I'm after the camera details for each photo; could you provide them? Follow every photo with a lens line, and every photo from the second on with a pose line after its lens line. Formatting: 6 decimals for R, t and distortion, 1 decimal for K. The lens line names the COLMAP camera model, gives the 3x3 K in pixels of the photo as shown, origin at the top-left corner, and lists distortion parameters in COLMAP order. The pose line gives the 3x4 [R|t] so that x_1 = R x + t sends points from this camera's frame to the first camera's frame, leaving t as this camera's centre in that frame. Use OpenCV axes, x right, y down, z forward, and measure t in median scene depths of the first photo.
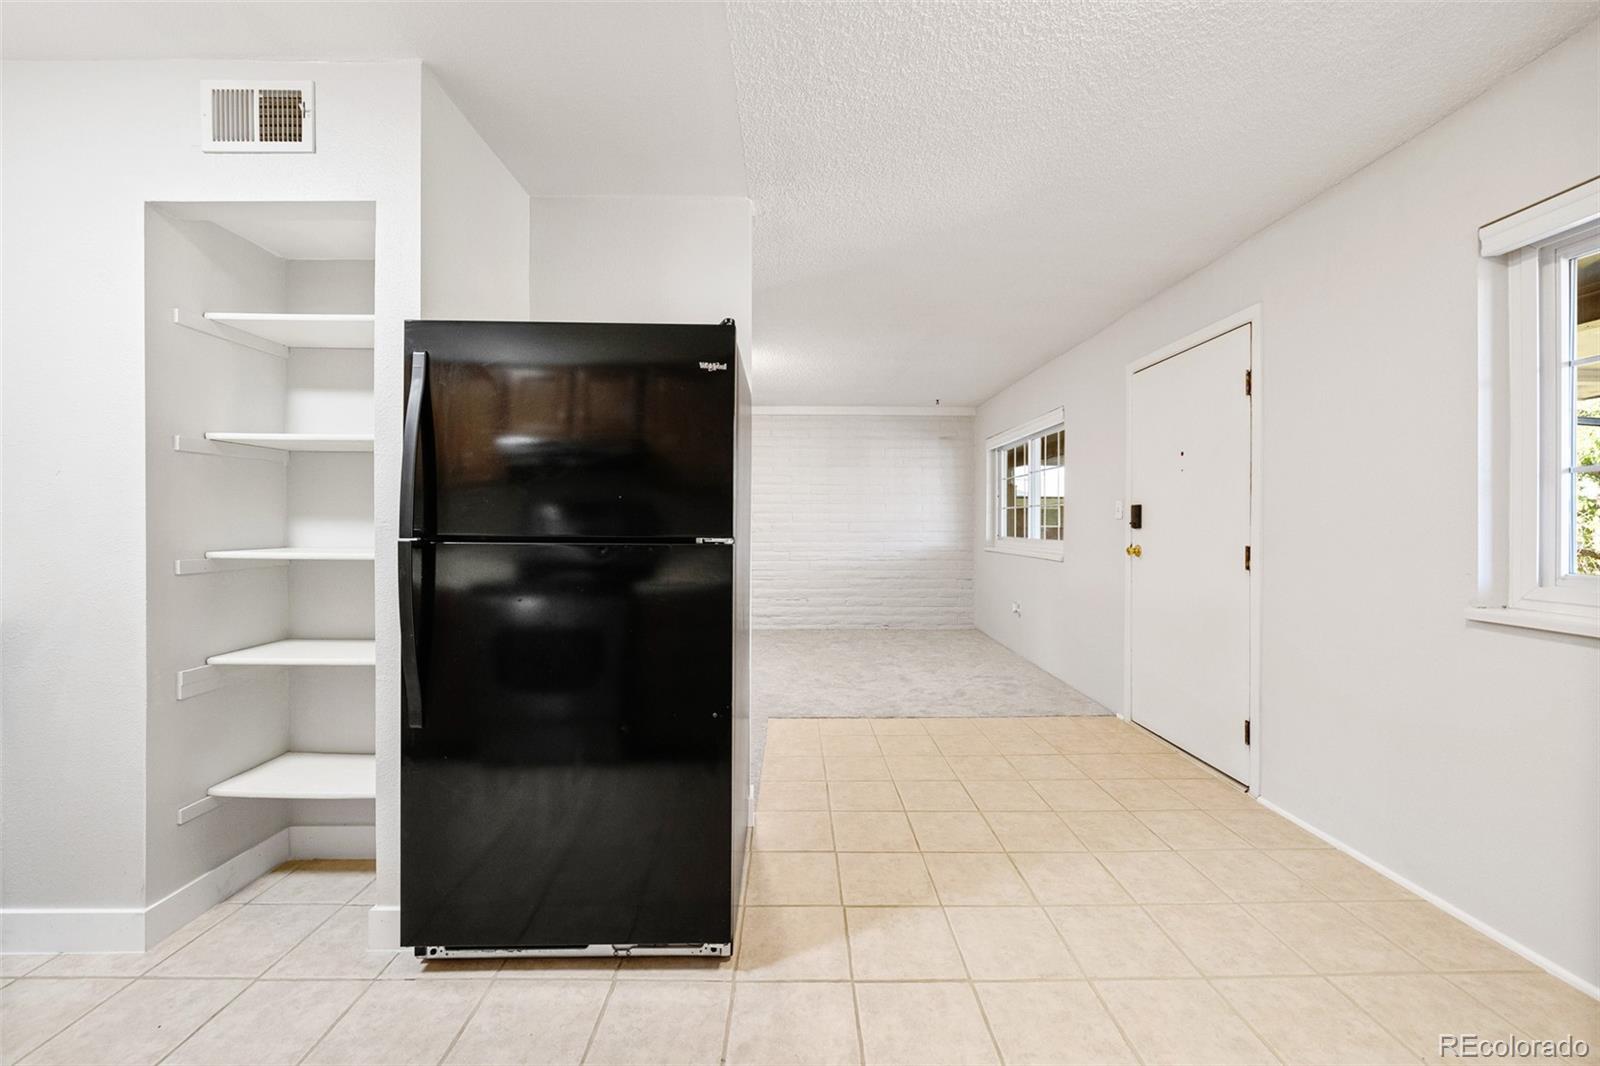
lens RADIAL K [[618.0, 0, 804.2], [0, 618.0, 527.6], [0, 0, 1]] dist [0.000802, 0.000088]
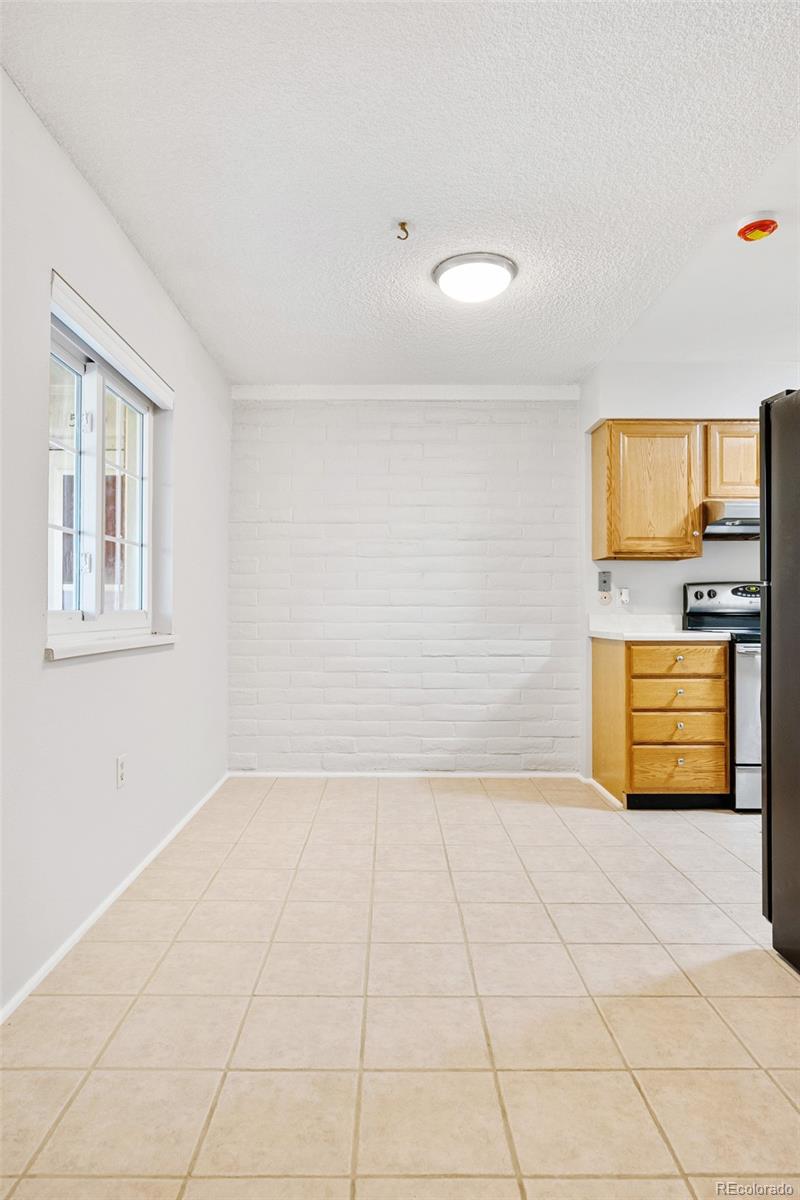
lens RADIAL K [[692.2, 0, 401.6], [0, 692.2, 599.3], [0, 0, 1]] dist [0.004822, -0.002540]
pose [[-0.999895, -0.001362, 0.014450, 0.360495], [-0.001400, 0.999995, -0.002665, 0.037355], [-0.014446, -0.002685, -0.999892, 1.500548]]
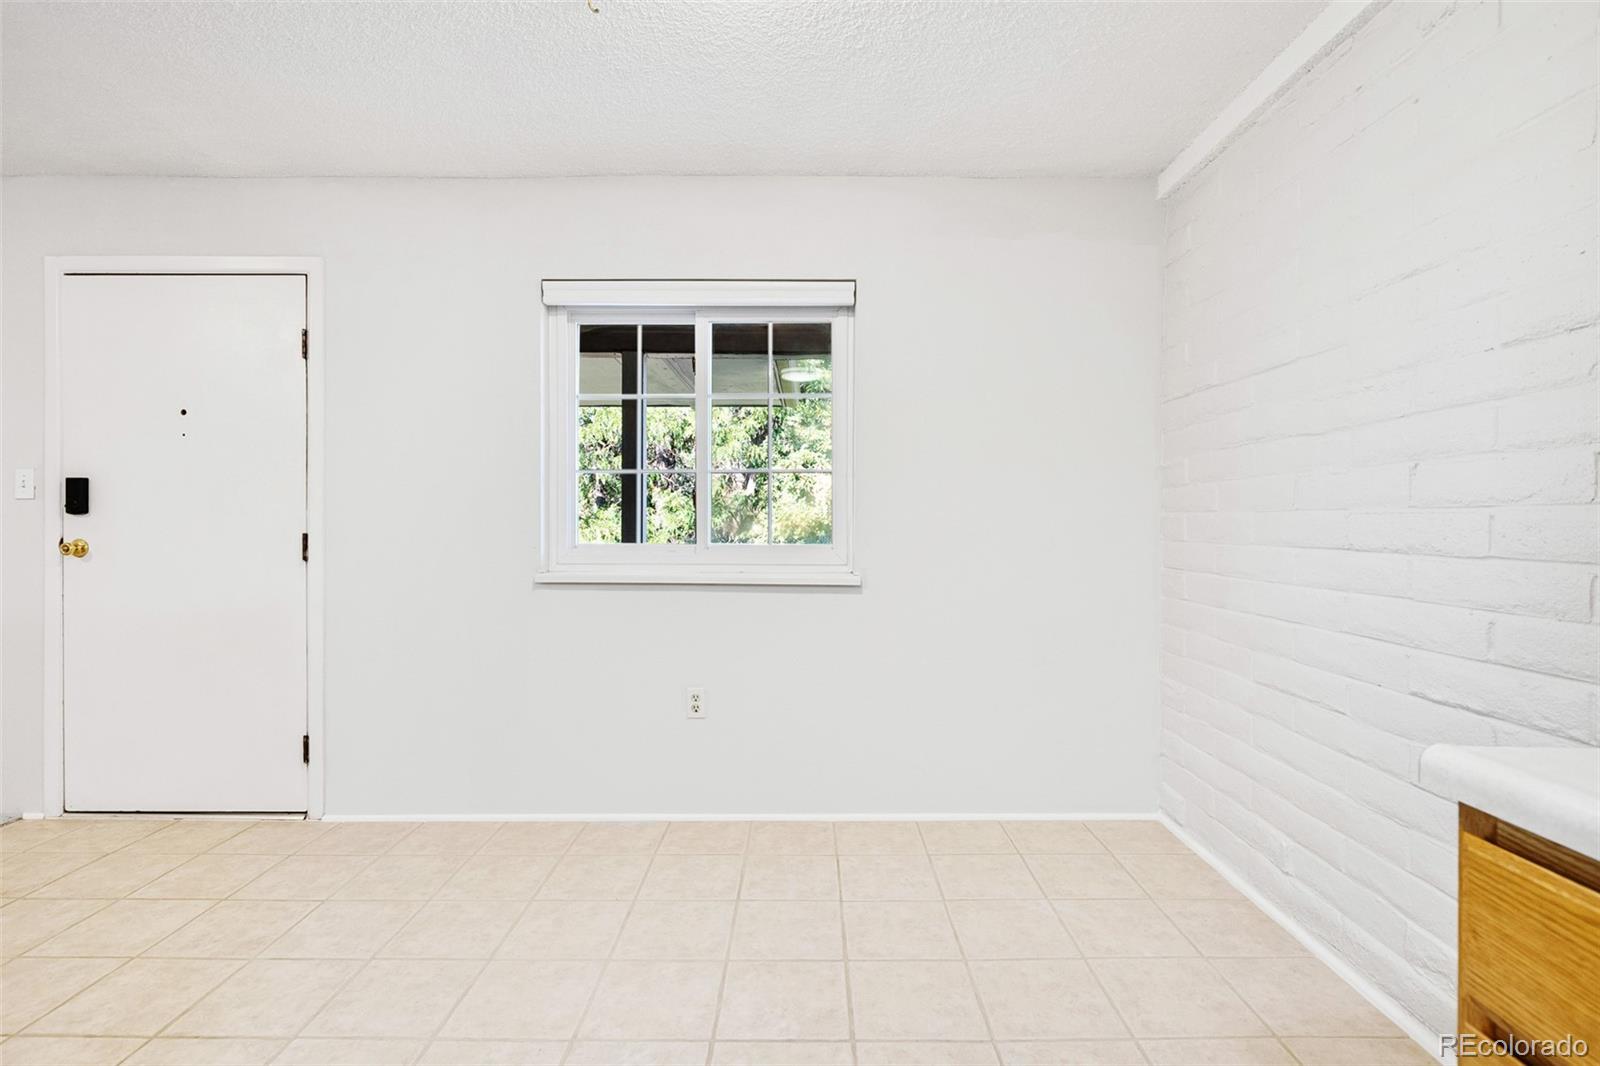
lens RADIAL K [[778.9, 0, 806.3], [0, 778.9, 523.2], [0, 0, 1]] dist [-0.000238, -0.000143]
pose [[0.017246, -0.003347, 0.999846, -0.375155], [0.004686, 0.999984, 0.003267, 0.016527], [-0.999840, 0.004629, 0.017261, 0.297241]]
